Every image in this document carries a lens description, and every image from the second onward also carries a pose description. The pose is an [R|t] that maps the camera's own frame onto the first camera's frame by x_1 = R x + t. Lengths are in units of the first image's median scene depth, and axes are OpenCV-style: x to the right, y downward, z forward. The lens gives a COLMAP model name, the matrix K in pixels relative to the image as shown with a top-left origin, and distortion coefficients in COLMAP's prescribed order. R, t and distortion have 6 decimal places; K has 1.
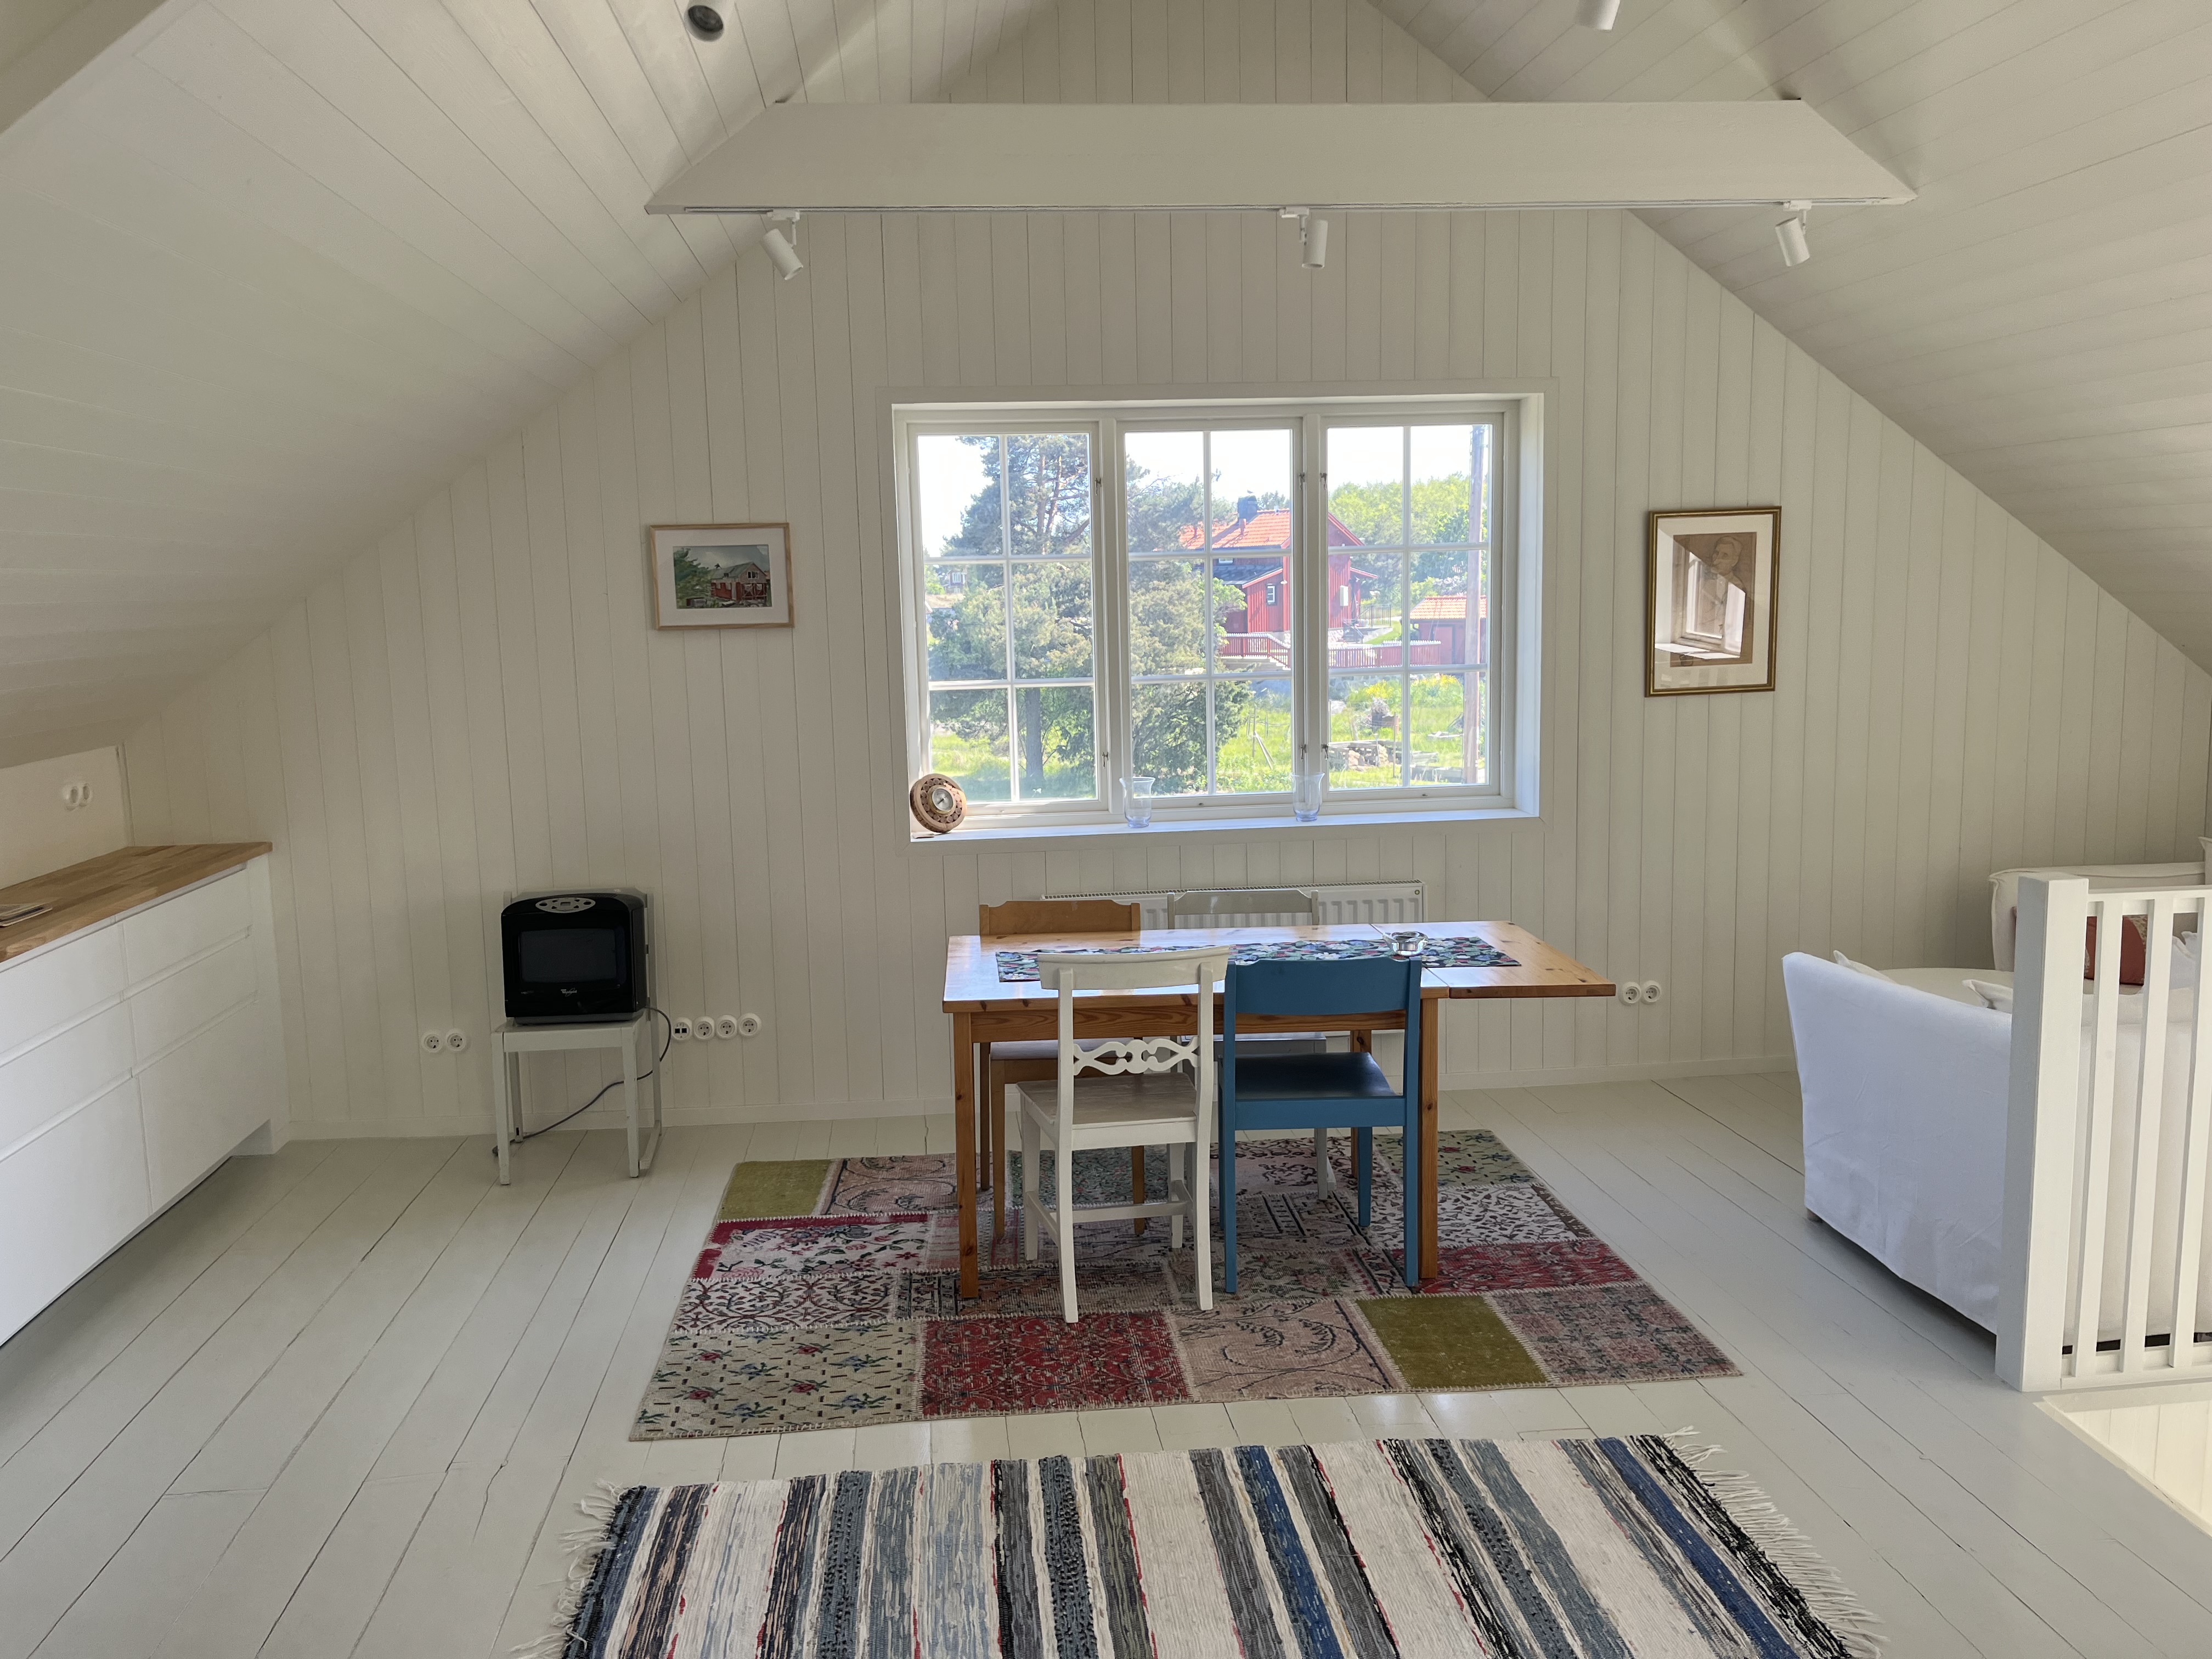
lens RADIAL K [[1672.9, 0, 1098.4], [0, 1672.9, 813.8], [0, 0, 1]] dist [0.048237, -0.039519]
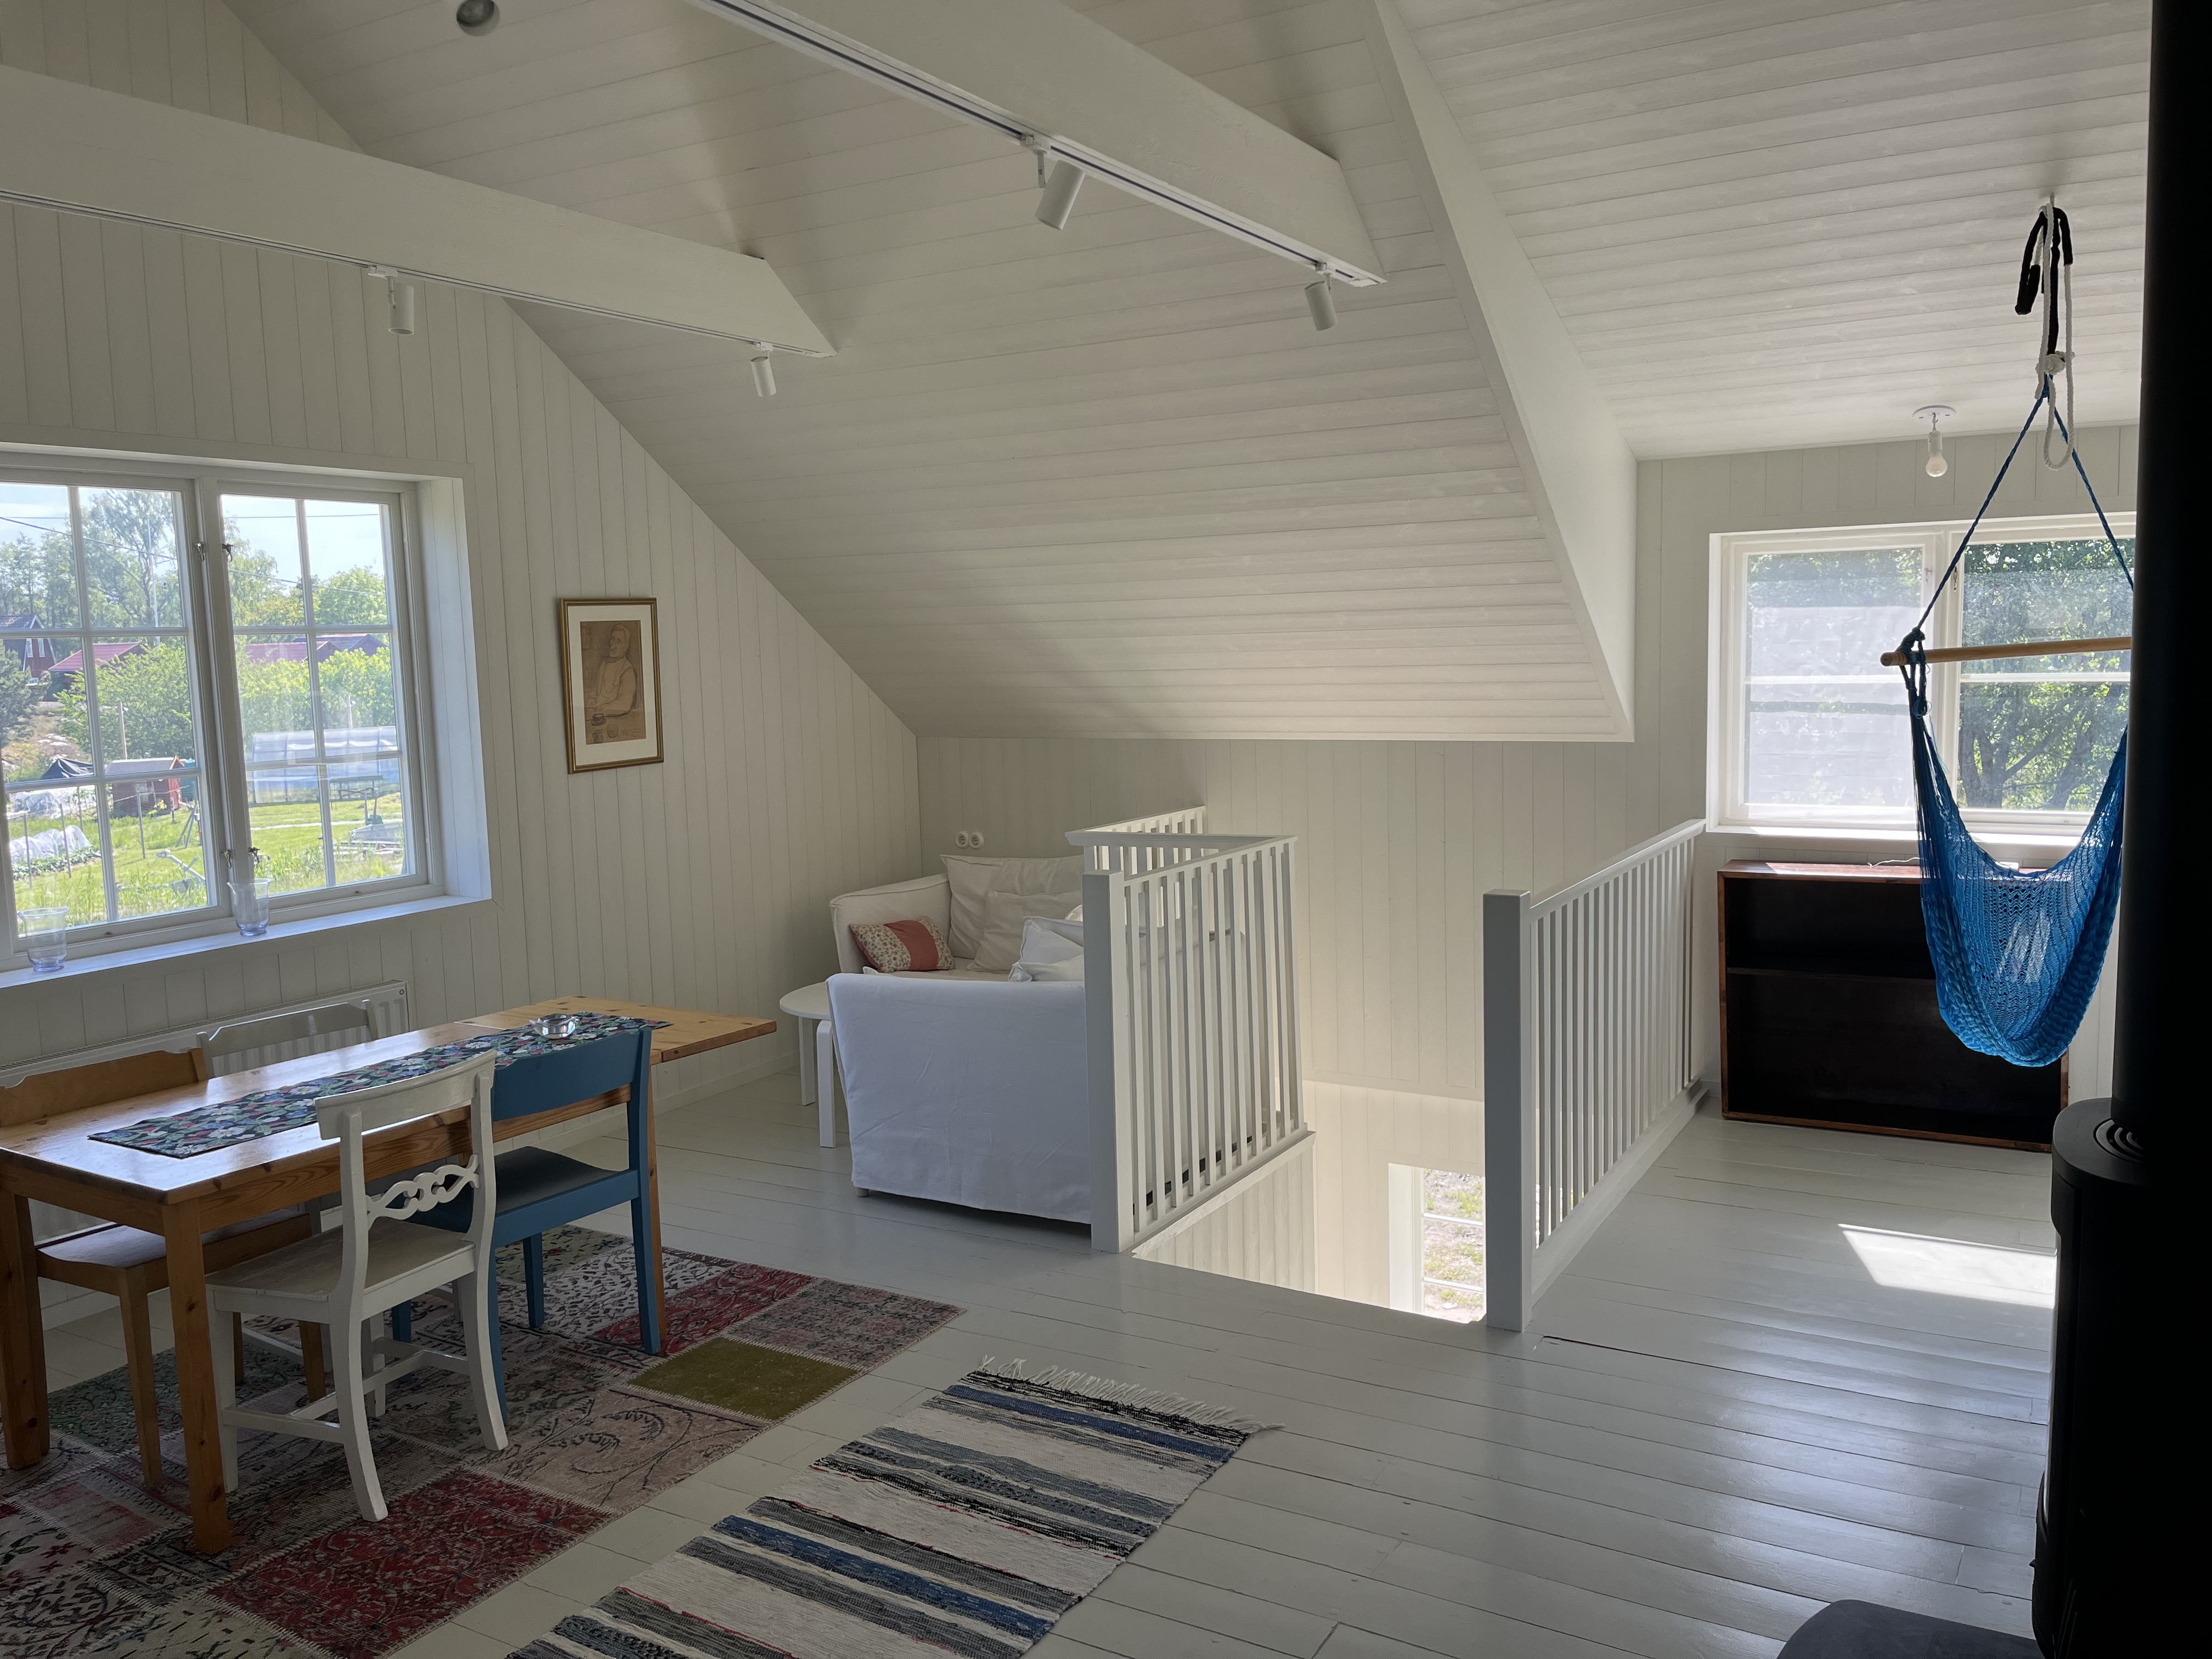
lens RADIAL K [[1666.1, 0, 1097.8], [0, 1666.1, 826.7], [0, 0, 1]] dist [0.063177, -0.076457]
pose [[0.596468, -0.082529, 0.798383, -0.460568], [0.117720, 0.992938, 0.014692, -0.019234], [-0.793957, 0.085223, 0.601971, 0.157423]]
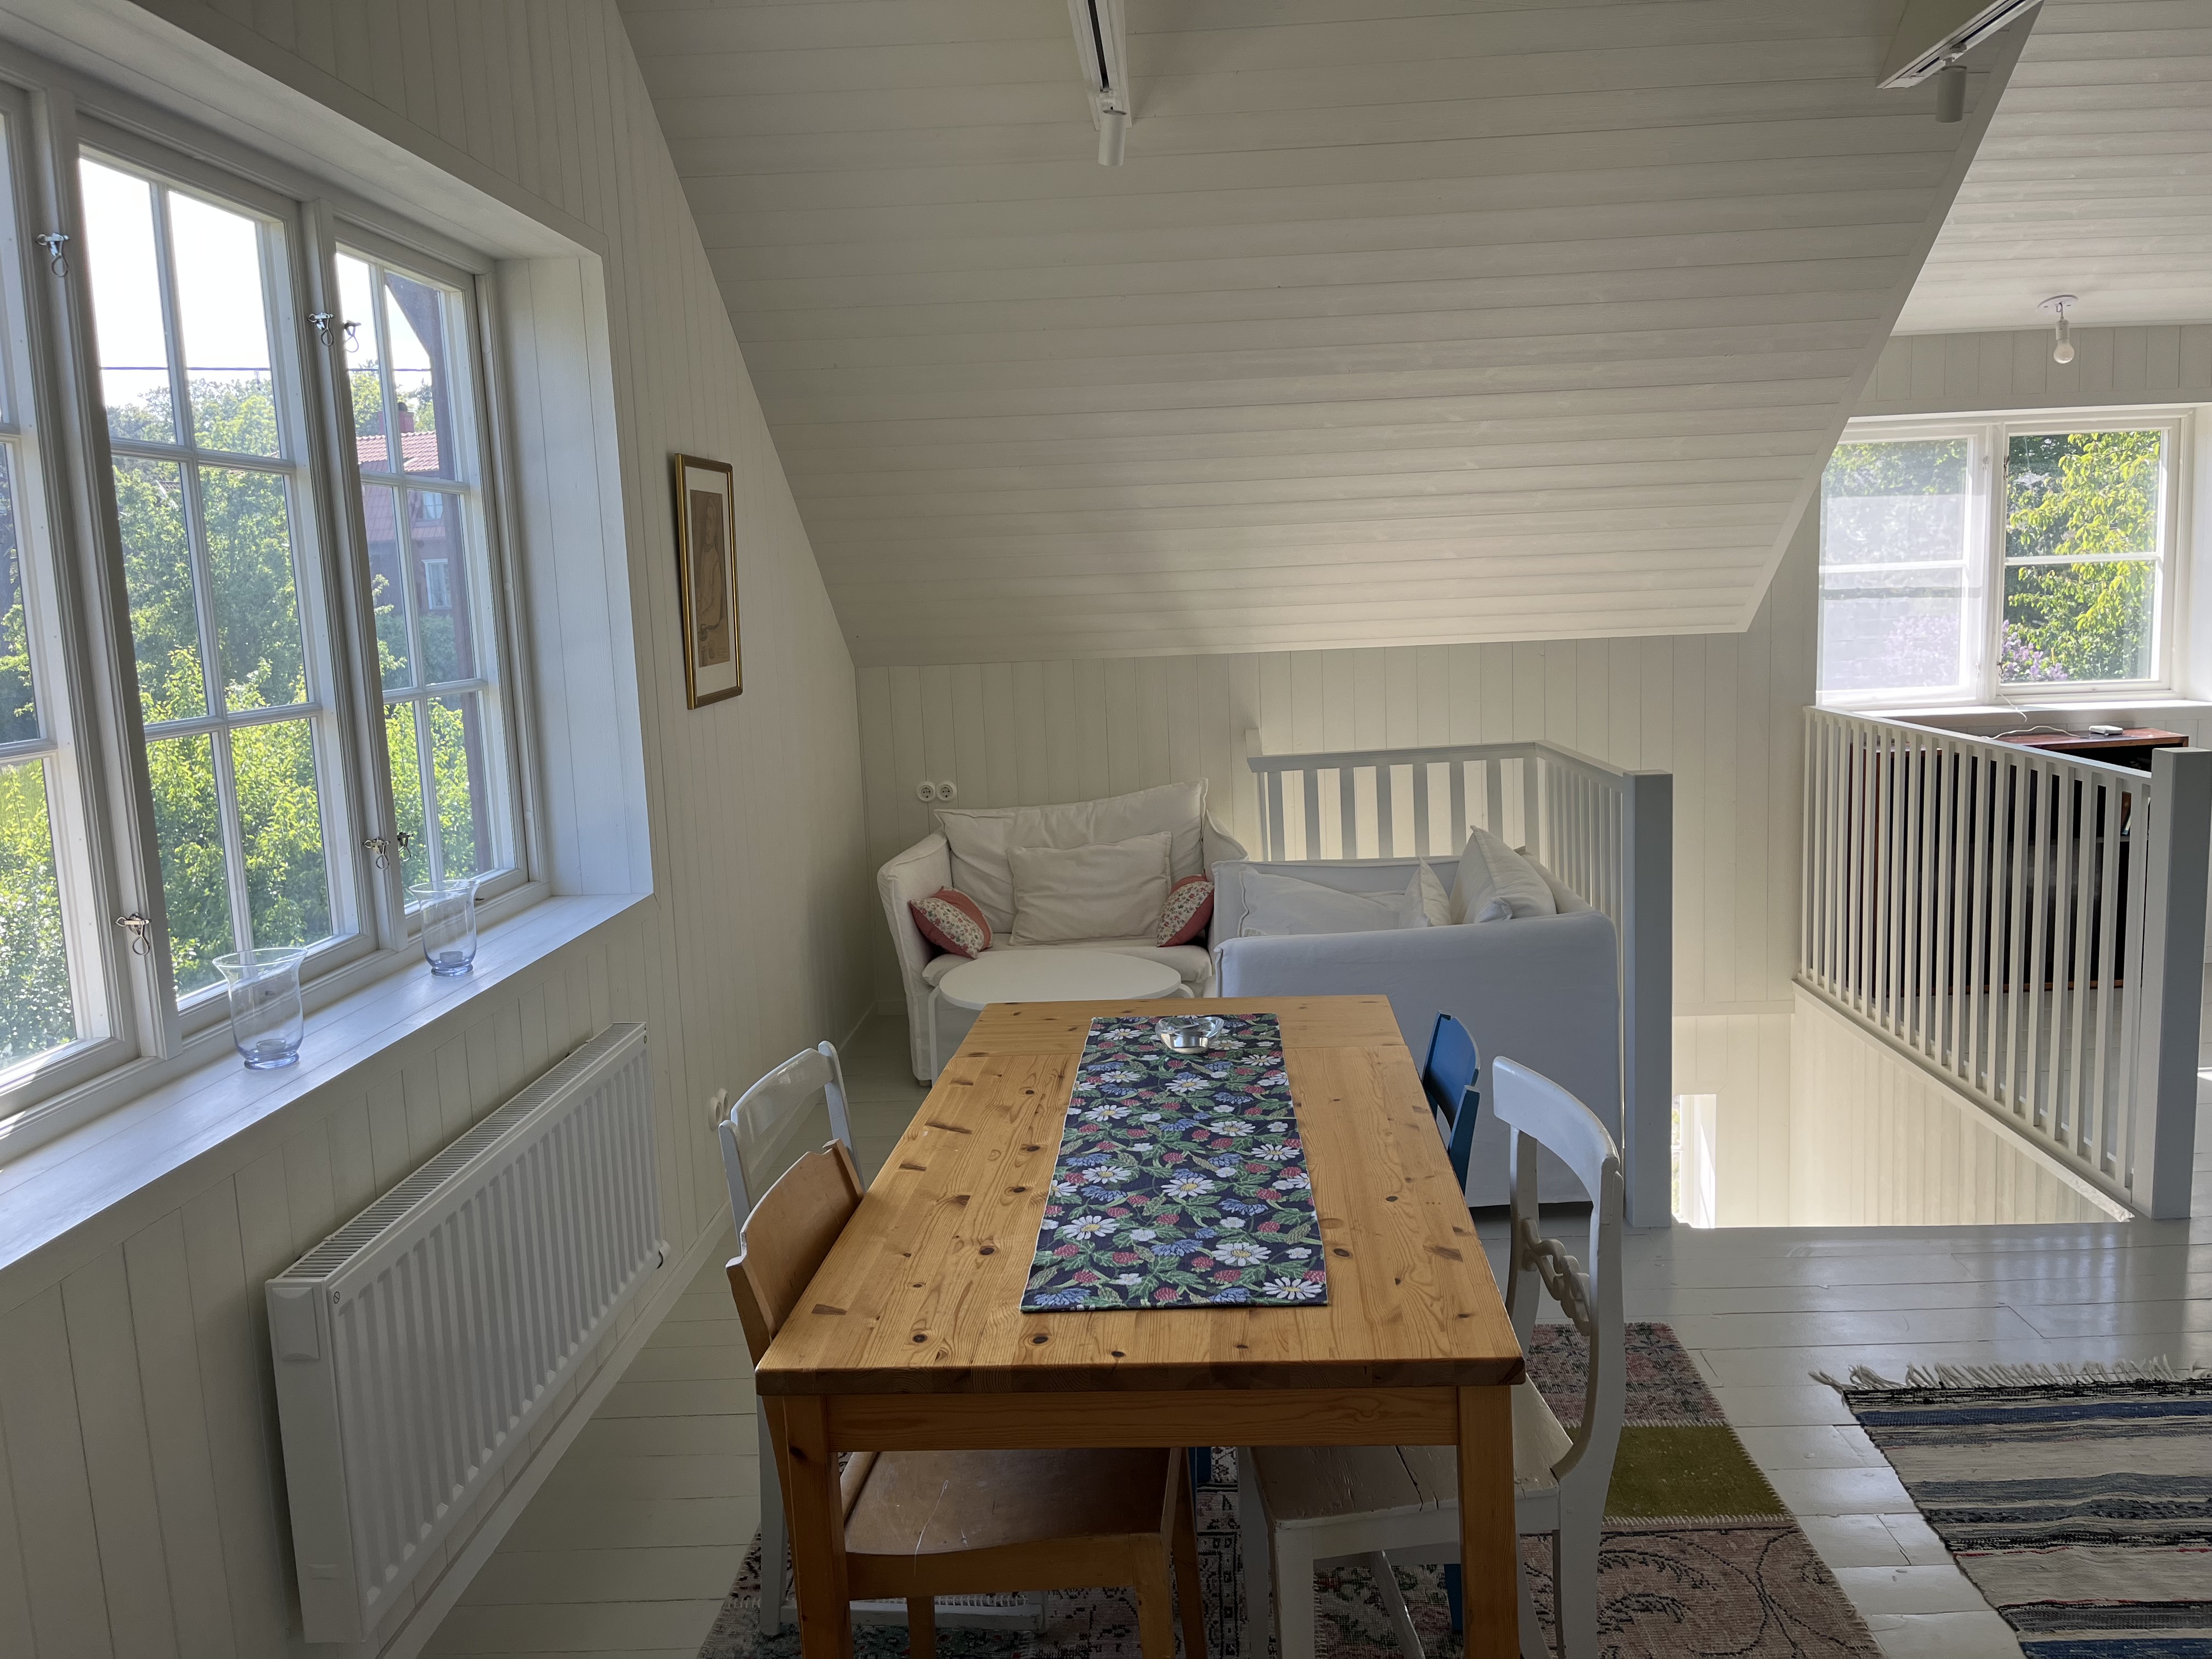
lens RADIAL K [[1658.4, 0, 1100.6], [0, 1658.4, 814.6], [0, 0, 1]] dist [0.109378, -0.151718]
pose [[0.152150, -0.114144, 0.981744, -0.533773], [0.165750, 0.982188, 0.088508, -0.085482], [-0.974360, 0.149257, 0.168360, 1.029887]]
